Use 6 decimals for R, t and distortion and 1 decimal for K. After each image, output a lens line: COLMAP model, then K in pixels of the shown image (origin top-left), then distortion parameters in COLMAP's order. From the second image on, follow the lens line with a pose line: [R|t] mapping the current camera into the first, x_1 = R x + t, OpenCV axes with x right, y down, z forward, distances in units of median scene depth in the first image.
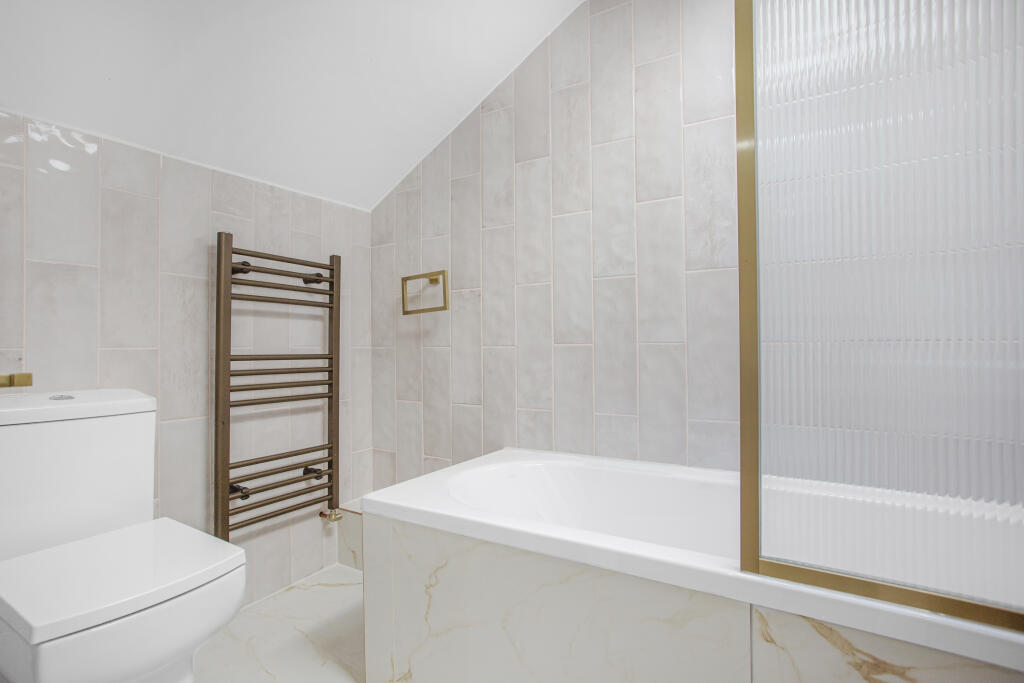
lens RADIAL K [[508.6, 0, 507.9], [0, 508.6, 339.7], [0, 0, 1]] dist [-0.035941, 0.035408]
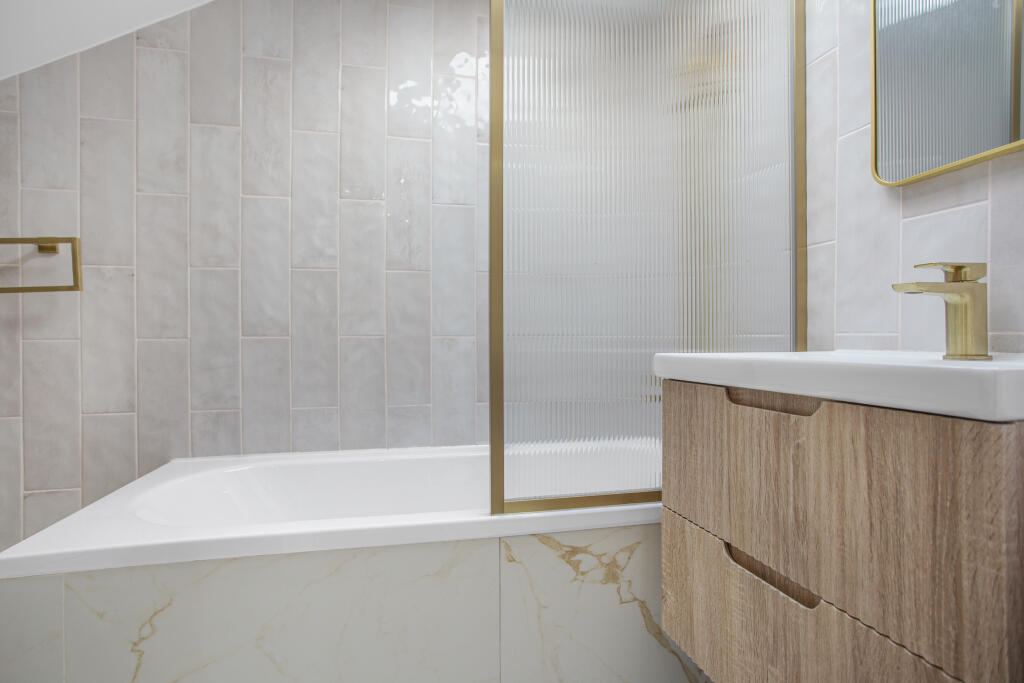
lens RADIAL K [[508.6, 0, 507.9], [0, 508.6, 339.7], [0, 0, 1]] dist [-0.035941, 0.035408]
pose [[0.731604, -0.000462, 0.681730, -0.187111], [-0.009952, 0.999886, 0.011357, -0.000863], [-0.681658, -0.015093, 0.731516, 0.017791]]
